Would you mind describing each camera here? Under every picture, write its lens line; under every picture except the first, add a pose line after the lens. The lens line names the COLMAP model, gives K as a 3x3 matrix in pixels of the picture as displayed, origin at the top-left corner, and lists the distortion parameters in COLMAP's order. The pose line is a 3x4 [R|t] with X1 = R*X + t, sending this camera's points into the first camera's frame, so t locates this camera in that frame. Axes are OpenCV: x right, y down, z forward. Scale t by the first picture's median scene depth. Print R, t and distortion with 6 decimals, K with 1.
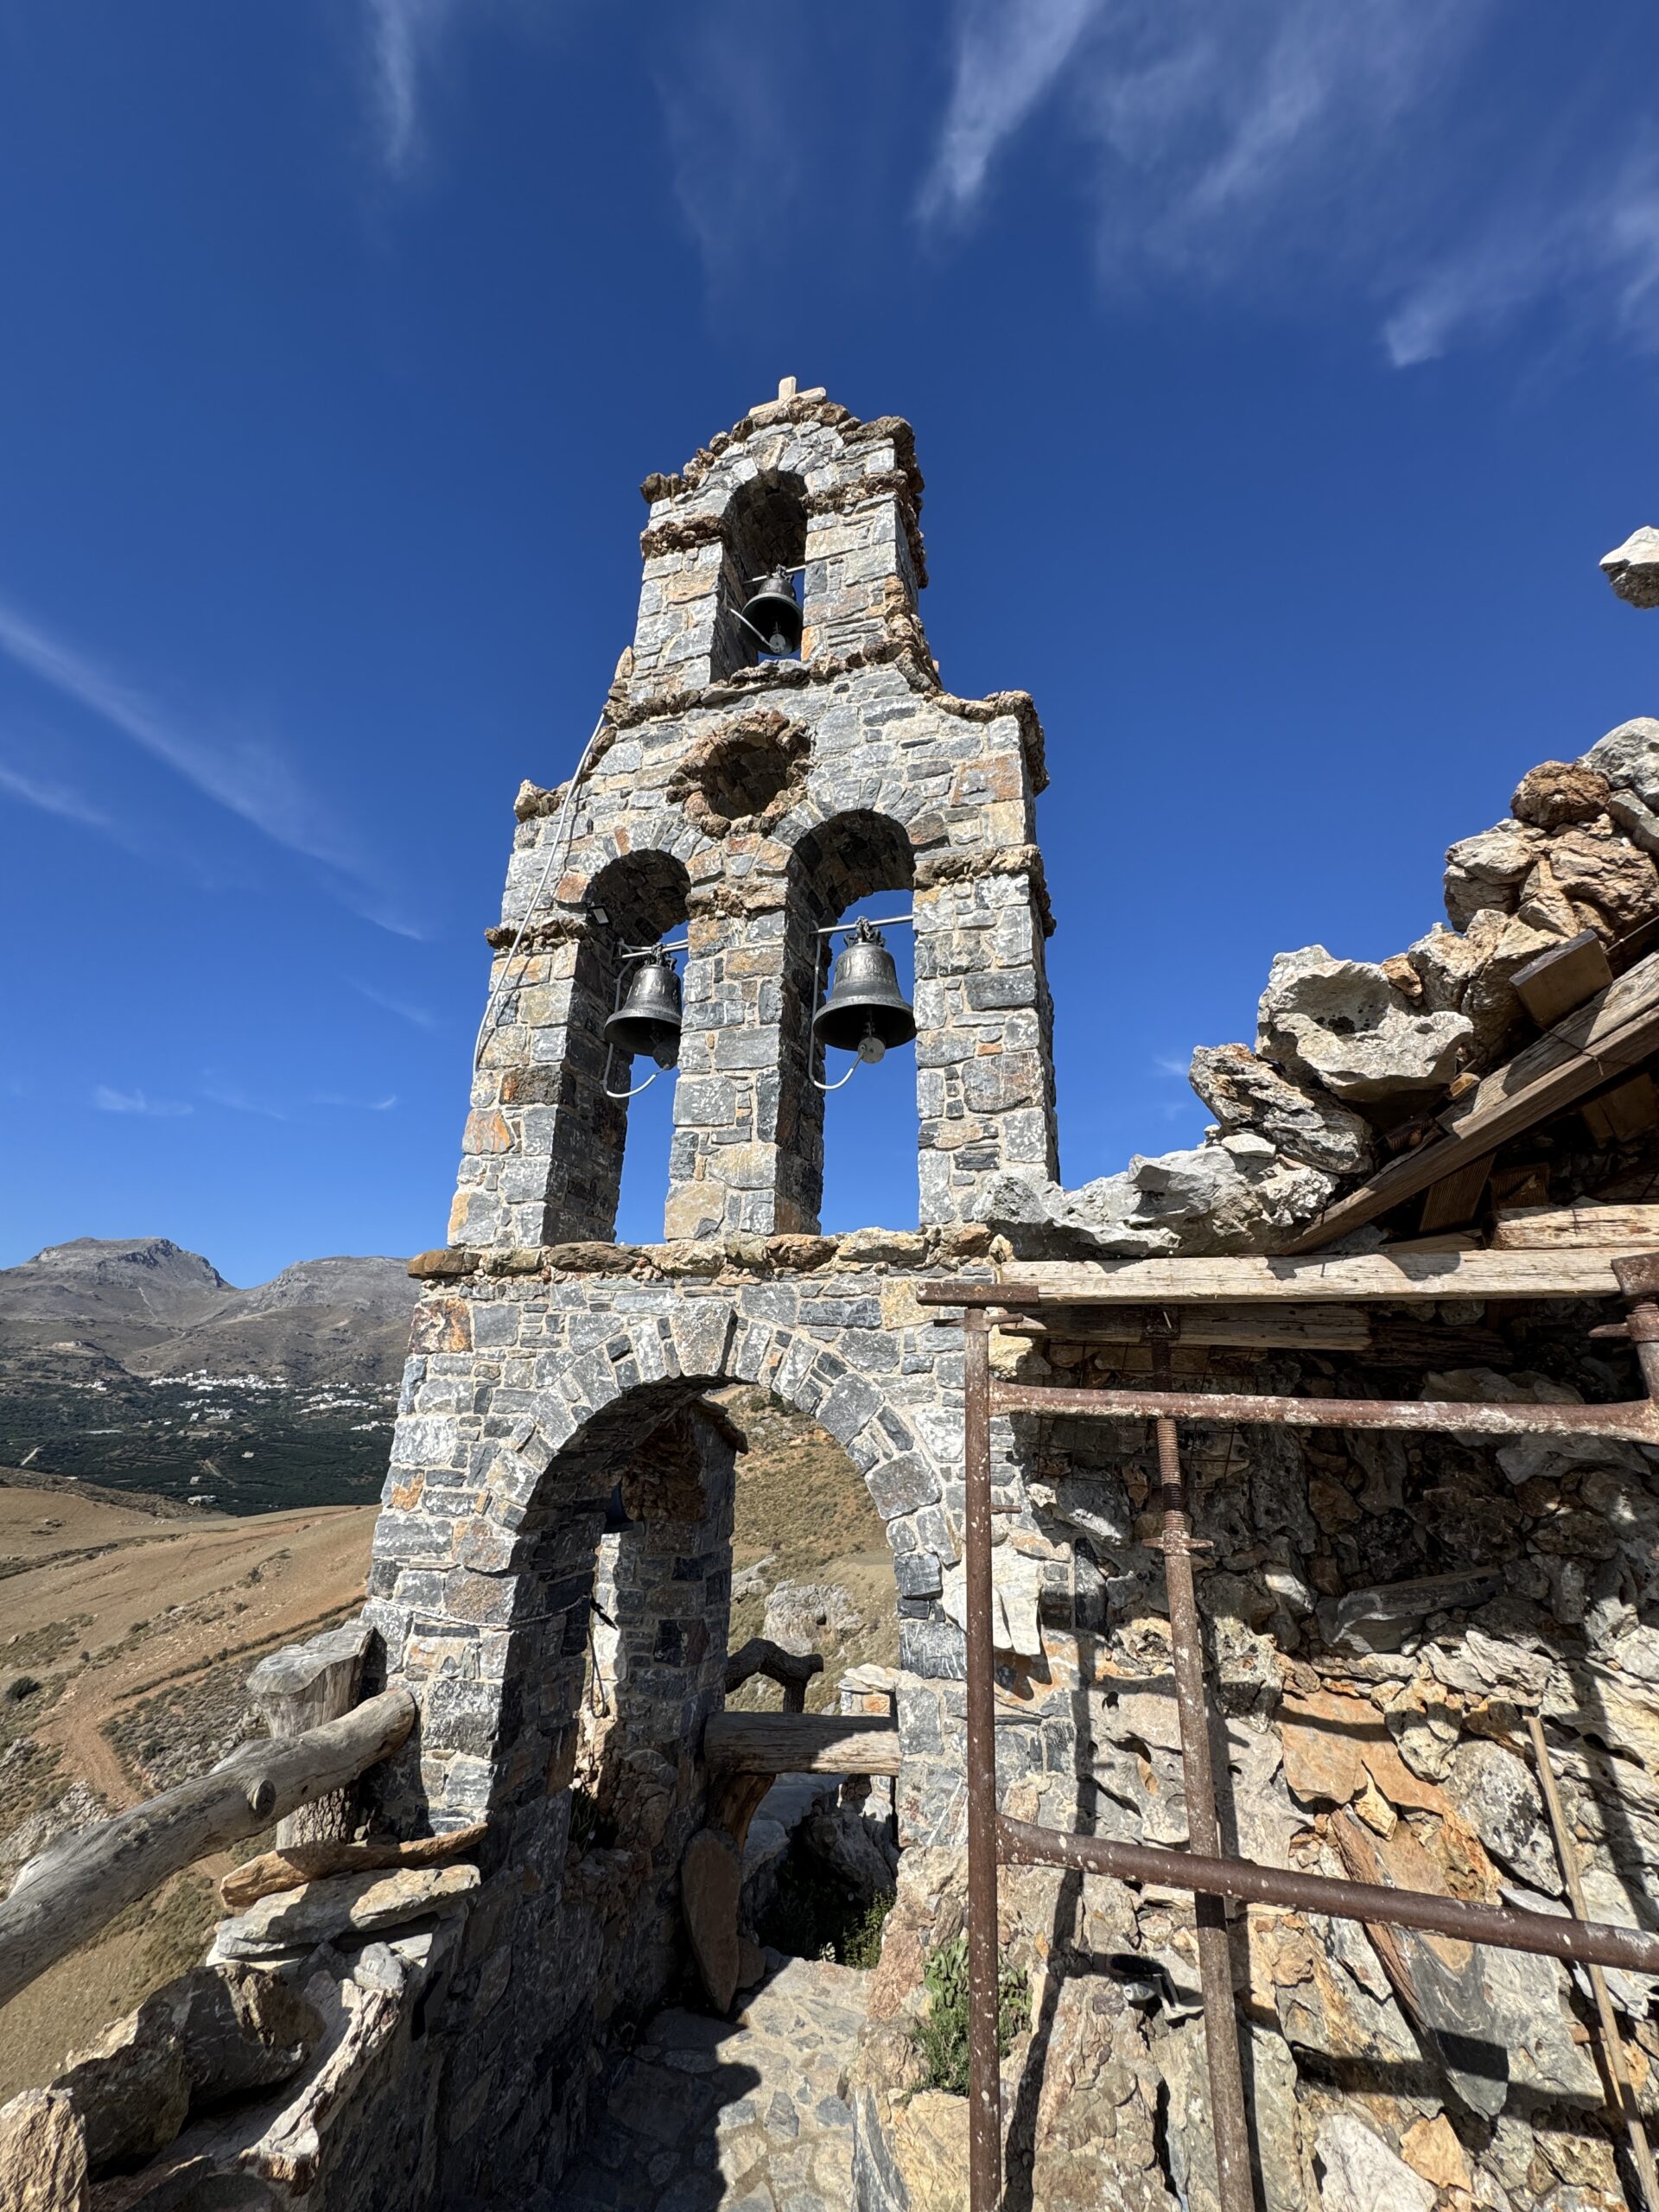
lens RADIAL K [[880.3, 0, 824.4], [0, 880.3, 1115.9], [0, 0, 1]] dist [-0.002771, 0.000250]
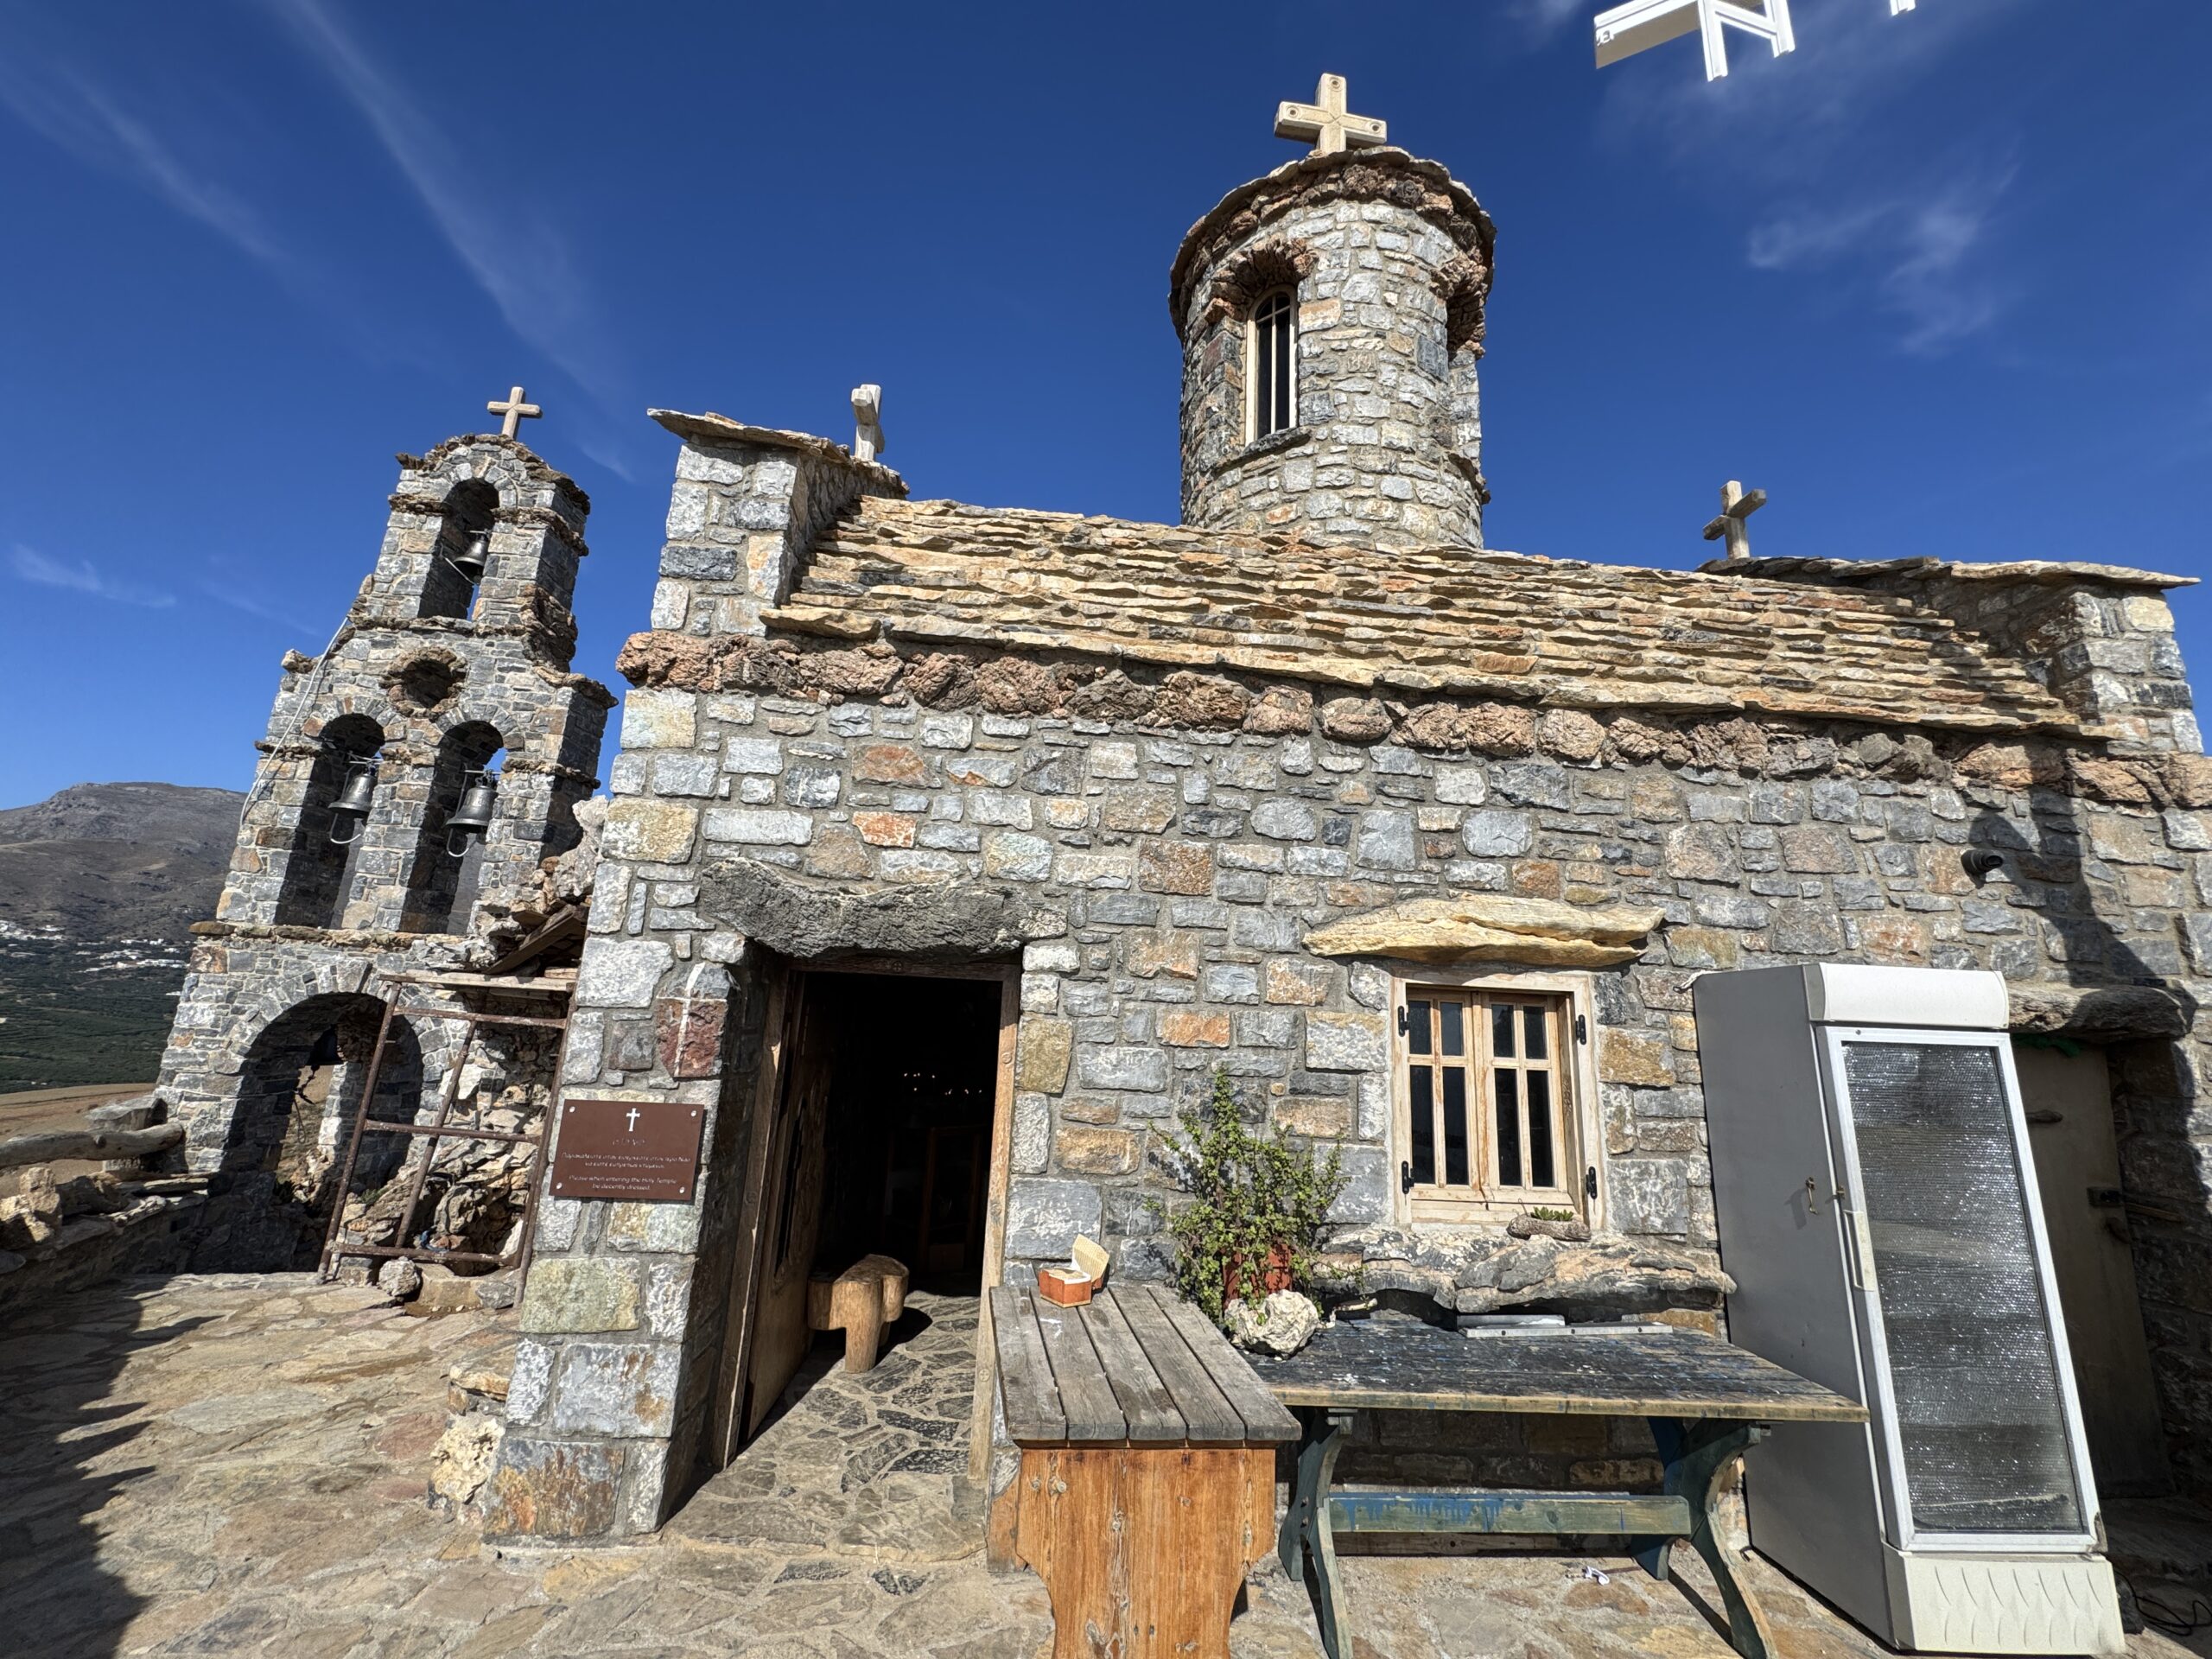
lens RADIAL K [[880.3, 0, 1099.6], [0, 880.3, 837.5], [0, 0, 1]] dist [-0.002771, 0.000250]
pose [[0.942308, 0.102800, 0.318572, 0.767439], [-0.144696, 0.983263, 0.110708, -0.521549], [-0.301859, -0.150418, 0.941411, -1.375622]]
